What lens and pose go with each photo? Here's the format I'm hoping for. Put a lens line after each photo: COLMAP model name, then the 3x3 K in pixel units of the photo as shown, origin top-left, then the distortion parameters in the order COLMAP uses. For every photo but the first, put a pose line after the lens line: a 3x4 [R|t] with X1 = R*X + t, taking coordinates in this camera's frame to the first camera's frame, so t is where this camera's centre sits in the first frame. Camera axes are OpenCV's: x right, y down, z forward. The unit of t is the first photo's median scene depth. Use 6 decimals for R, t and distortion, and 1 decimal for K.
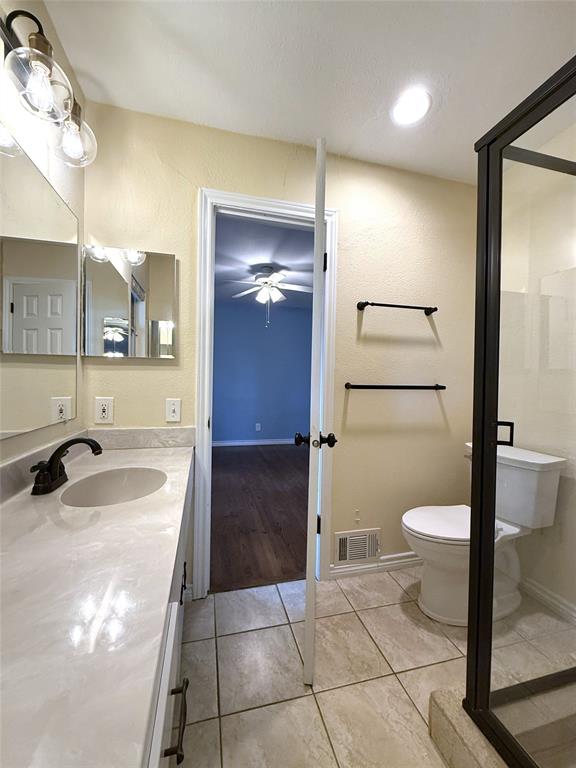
lens RADIAL K [[310.0, 0, 288.0], [0, 310.0, 384.0], [0, 0, 1]] dist [-0.004250, 0.000262]
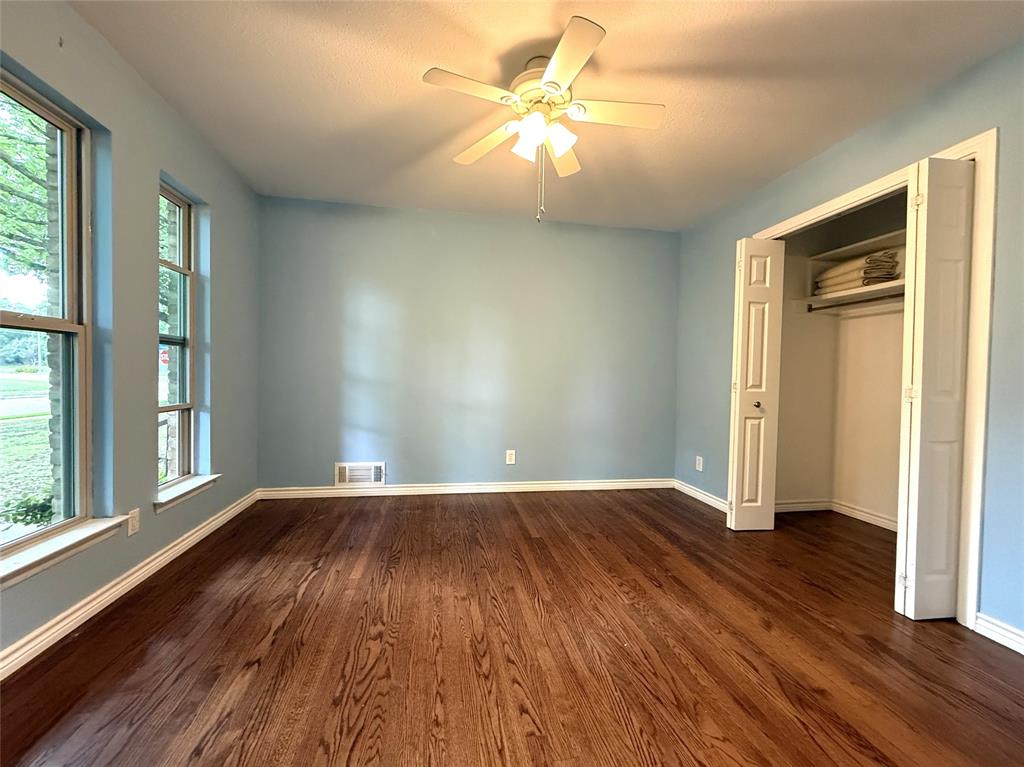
lens RADIAL K [[413.4, 0, 529.4], [0, 413.4, 385.9], [0, 0, 1]] dist [-0.004250, 0.000262]
pose [[0.999169, 0.006015, -0.040315, -0.058728], [-0.005778, 0.999965, 0.005971, 0.023411], [0.040349, -0.005733, 0.999169, 0.481216]]
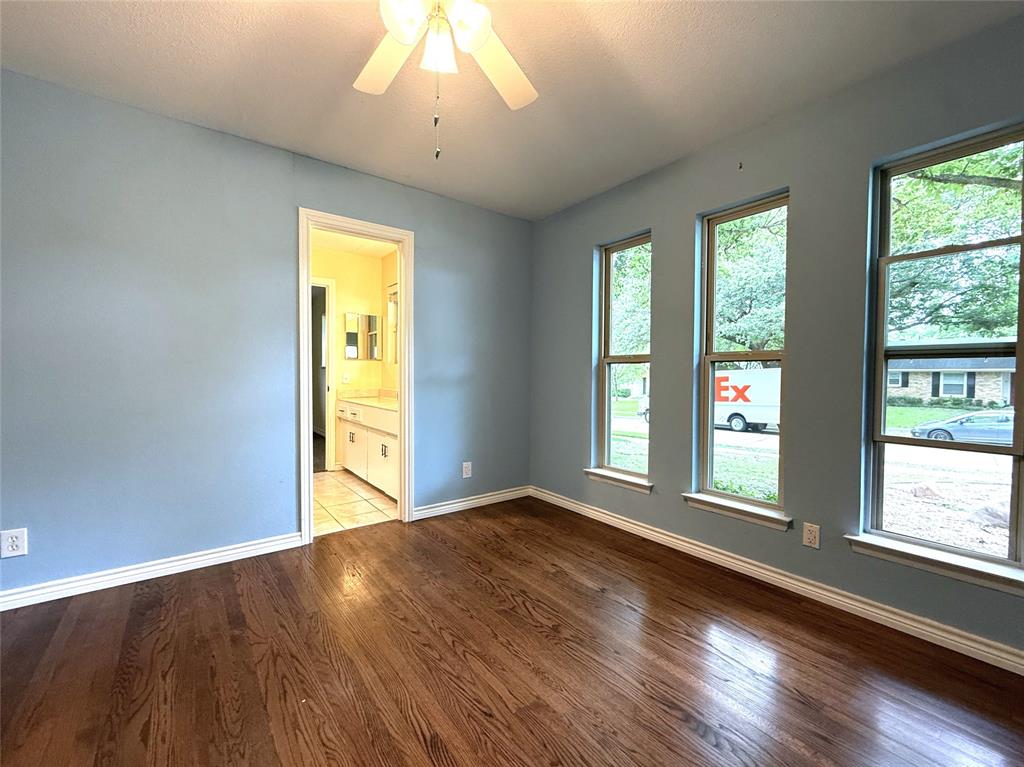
lens RADIAL K [[418.6, 0, 512.0], [0, 418.6, 383.5], [0, 0, 1]] dist [0.001546, -0.000010]
pose [[-0.922074, -0.012462, -0.386812, 0.005626], [-0.027036, 0.999114, 0.032258, -0.007454], [0.386067, 0.040203, -0.921594, 1.361595]]
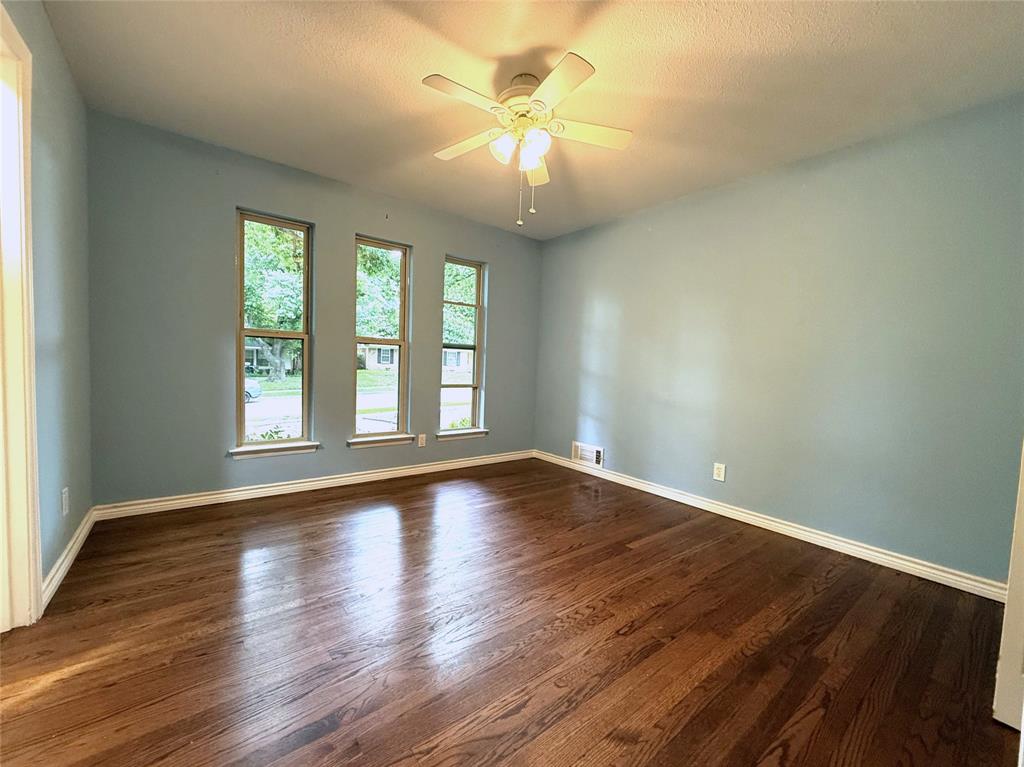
lens RADIAL K [[418.6, 0, 512.0], [0, 418.6, 383.5], [0, 0, 1]] dist [0.001546, -0.000010]
pose [[0.413438, 0.041763, -0.909574, 0.466326], [-0.048821, 0.998527, 0.023656, 0.025709], [0.909223, 0.034626, 0.414868, 0.757686]]
